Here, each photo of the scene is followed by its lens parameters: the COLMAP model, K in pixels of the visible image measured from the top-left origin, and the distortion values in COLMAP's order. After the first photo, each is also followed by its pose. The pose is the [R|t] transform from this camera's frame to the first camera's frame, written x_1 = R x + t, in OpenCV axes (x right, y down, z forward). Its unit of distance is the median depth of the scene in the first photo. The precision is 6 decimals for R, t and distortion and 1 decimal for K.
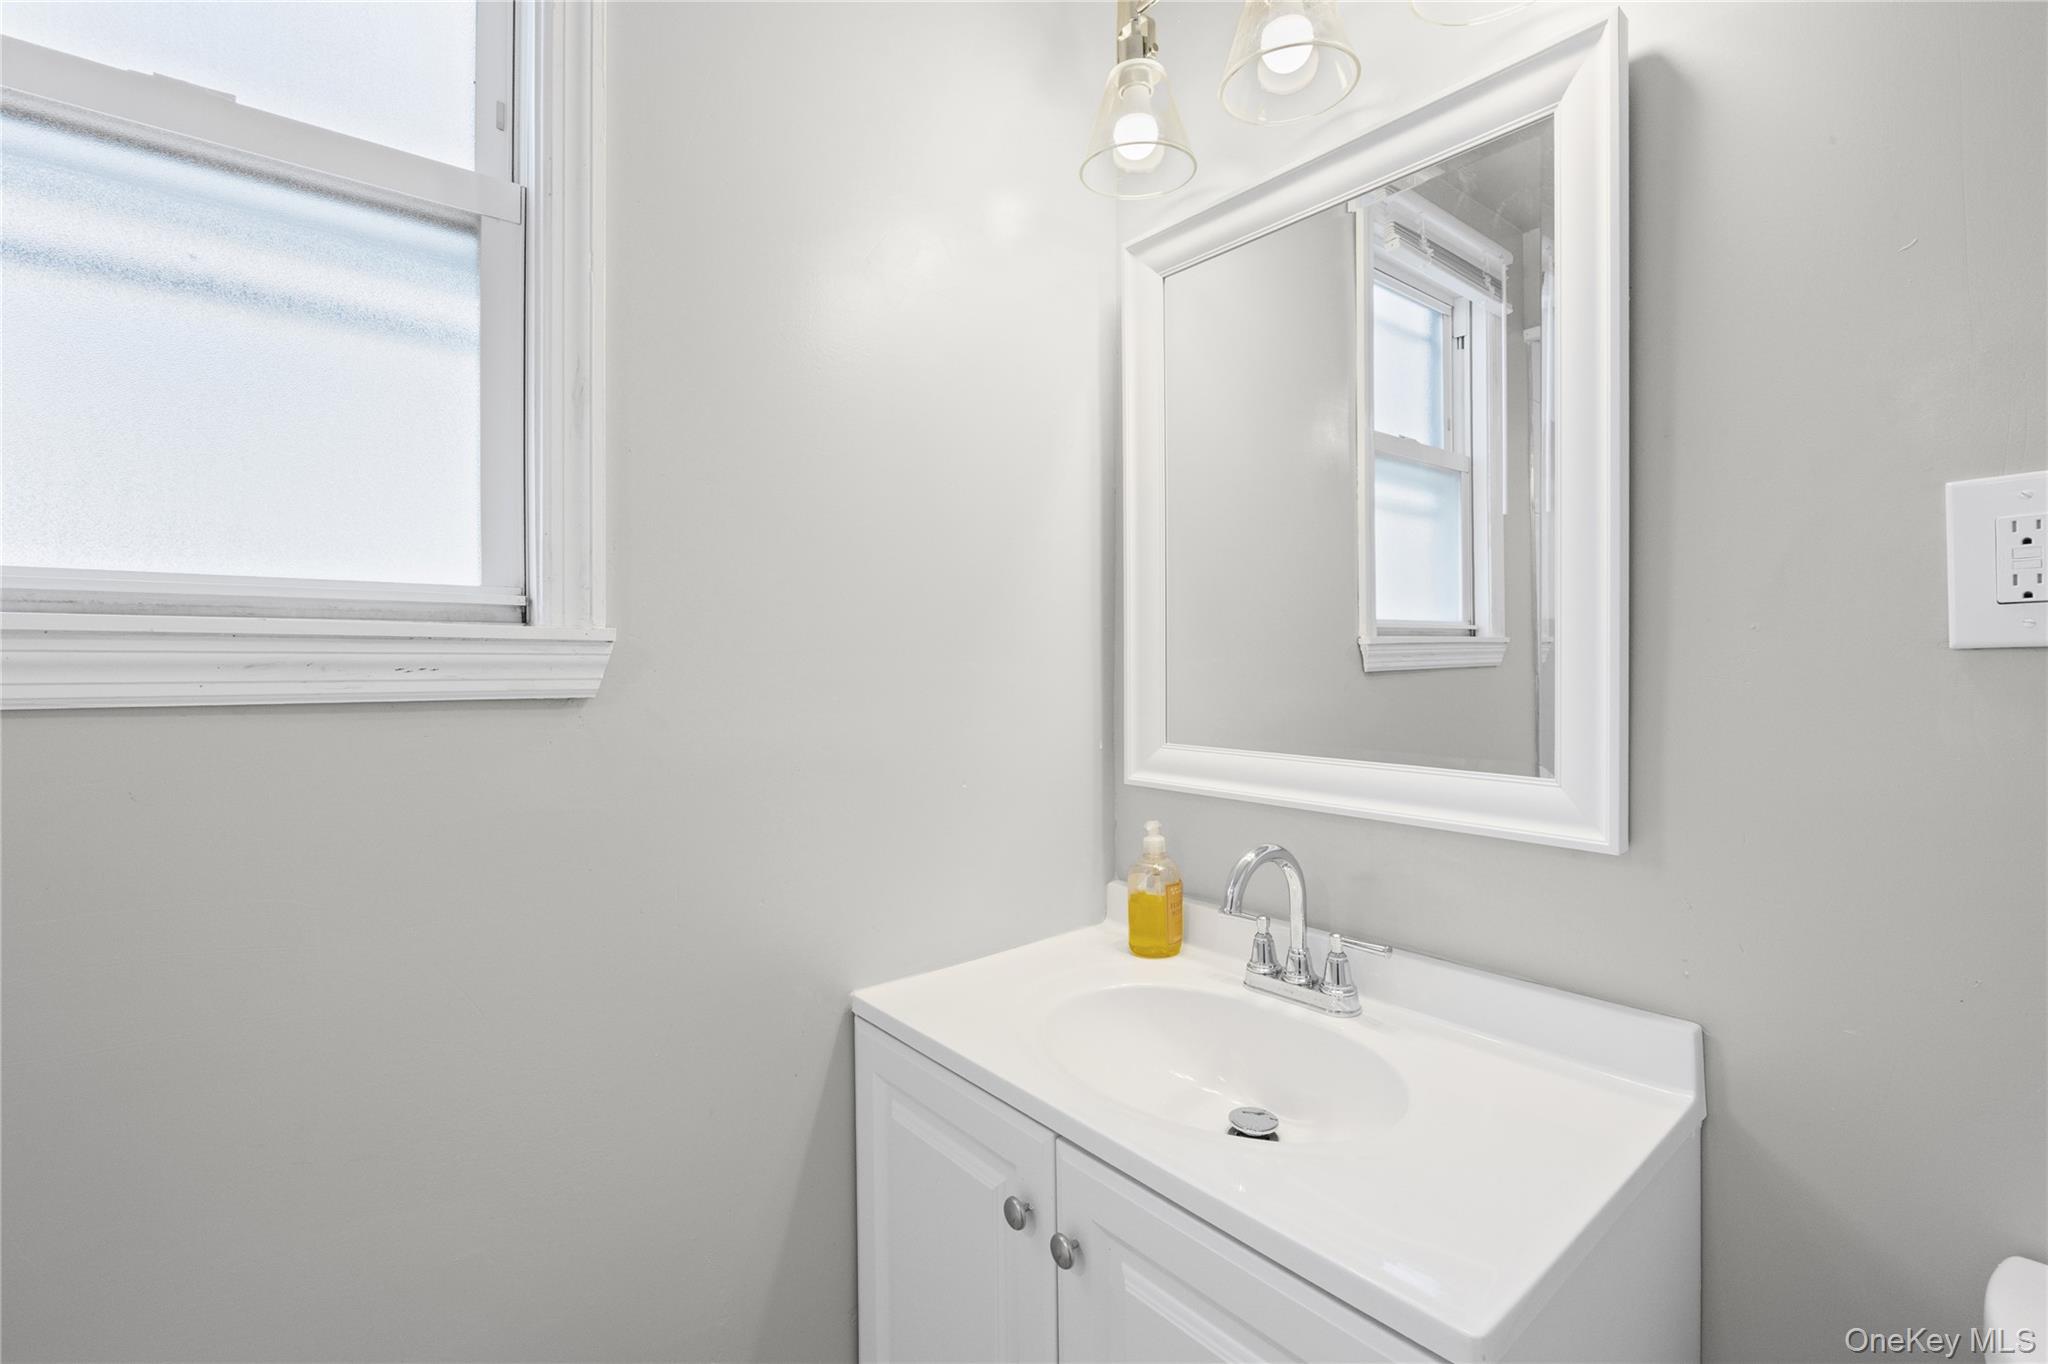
lens RADIAL K [[907.5, 0, 1022.6], [0, 907.5, 664.1], [0, 0, 1]] dist [0.000366, 0.000051]
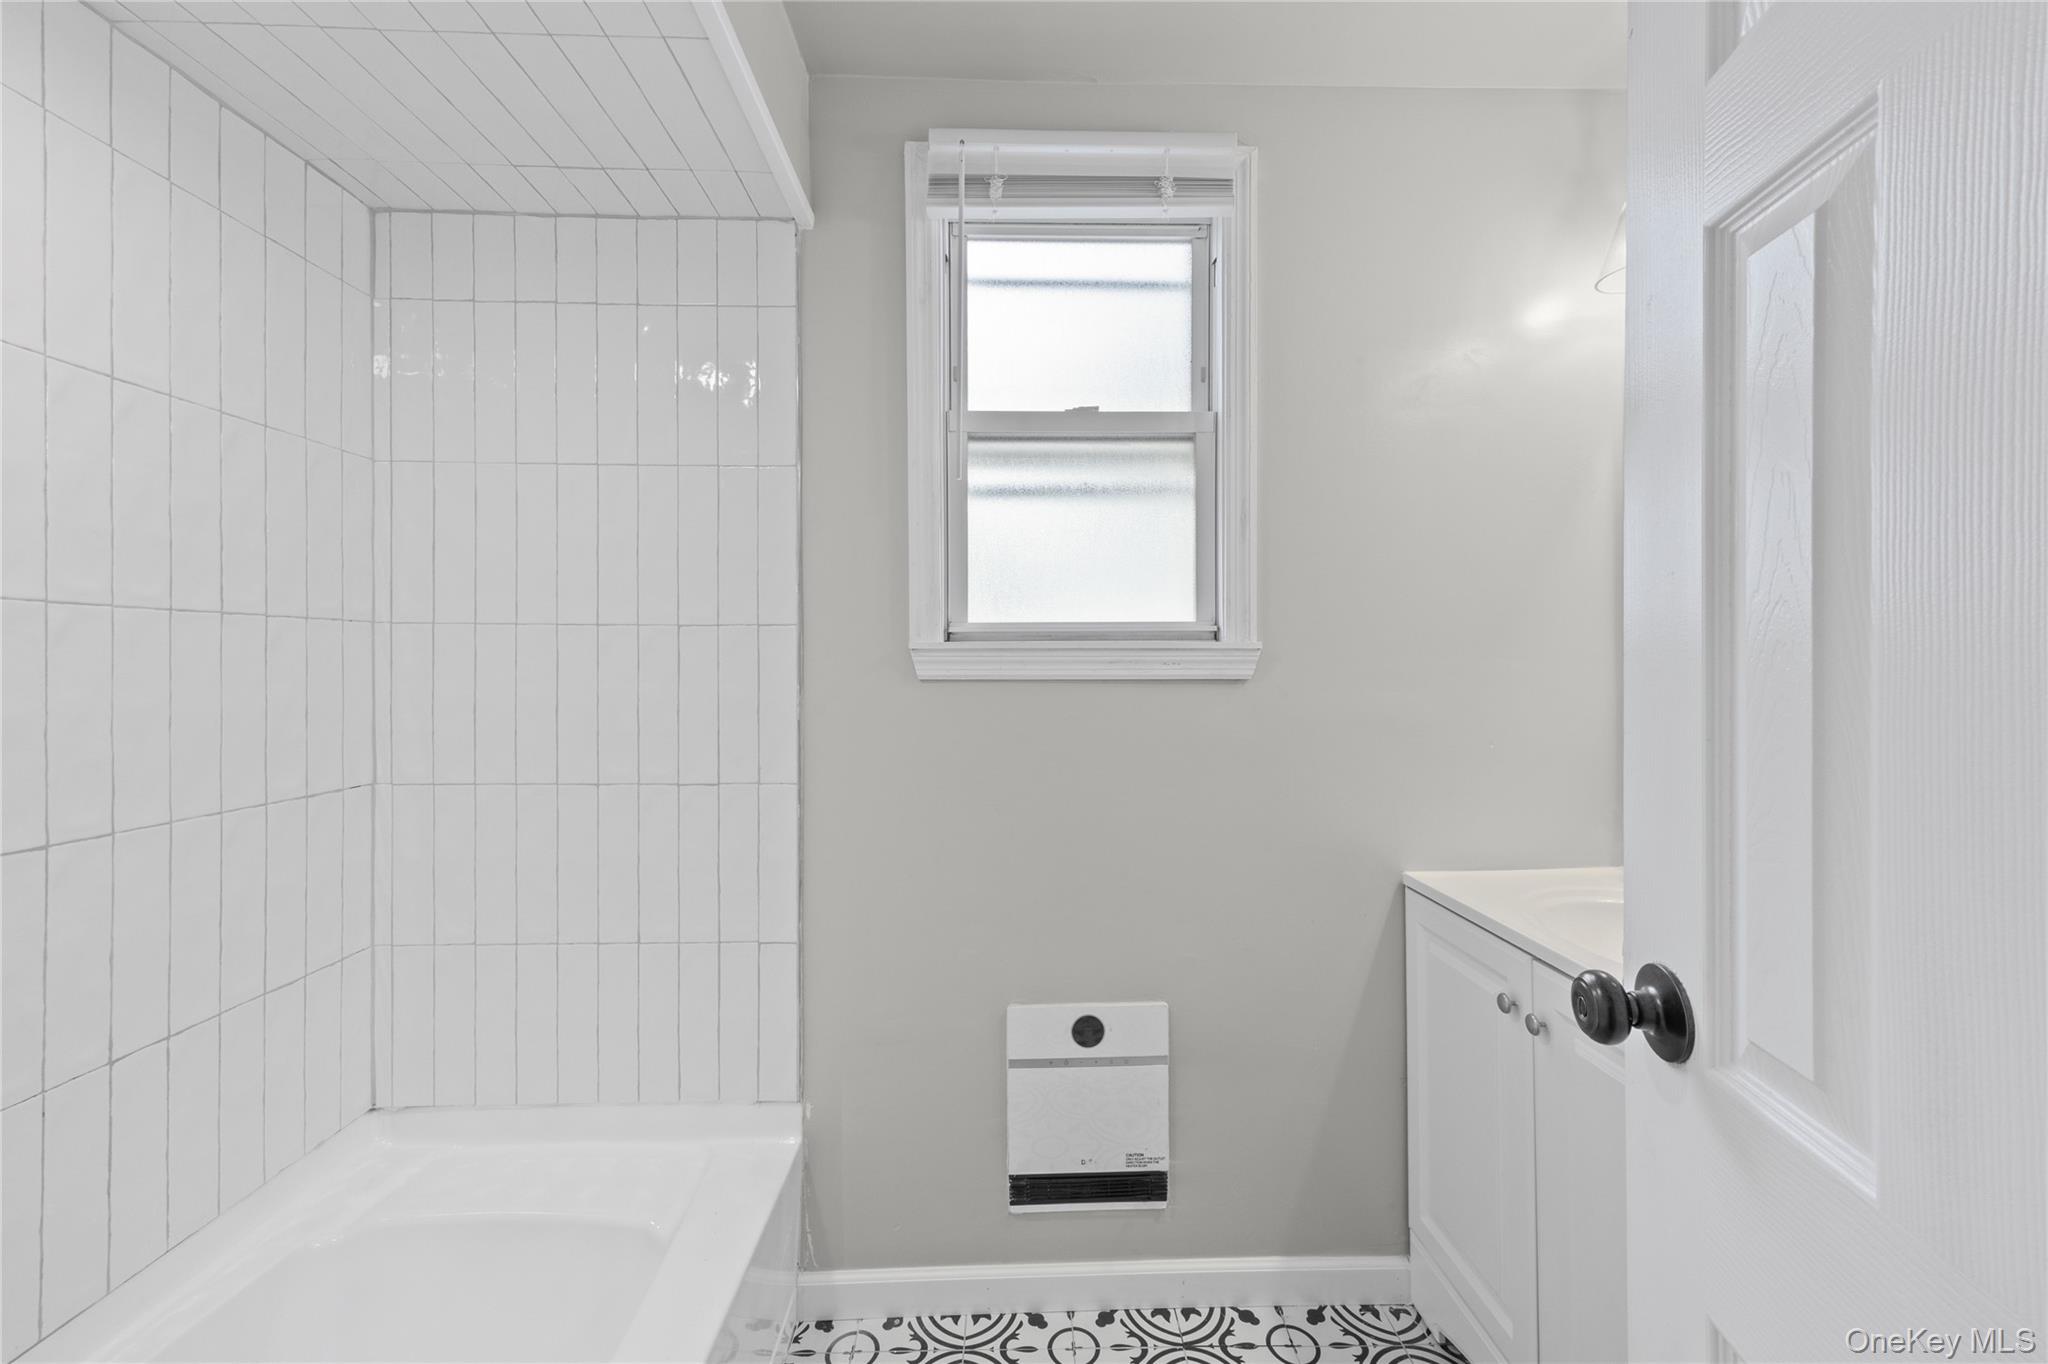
lens RADIAL K [[799.6, 0, 1023.4], [0, 799.6, 664.1], [0, 0, 1]] dist [0.003029, 0.000103]
pose [[0.786490, 0.004273, -0.617588, 0.182125], [0.000462, 0.999972, 0.007508, -0.006582], [0.617602, -0.006190, 0.786466, -0.596141]]
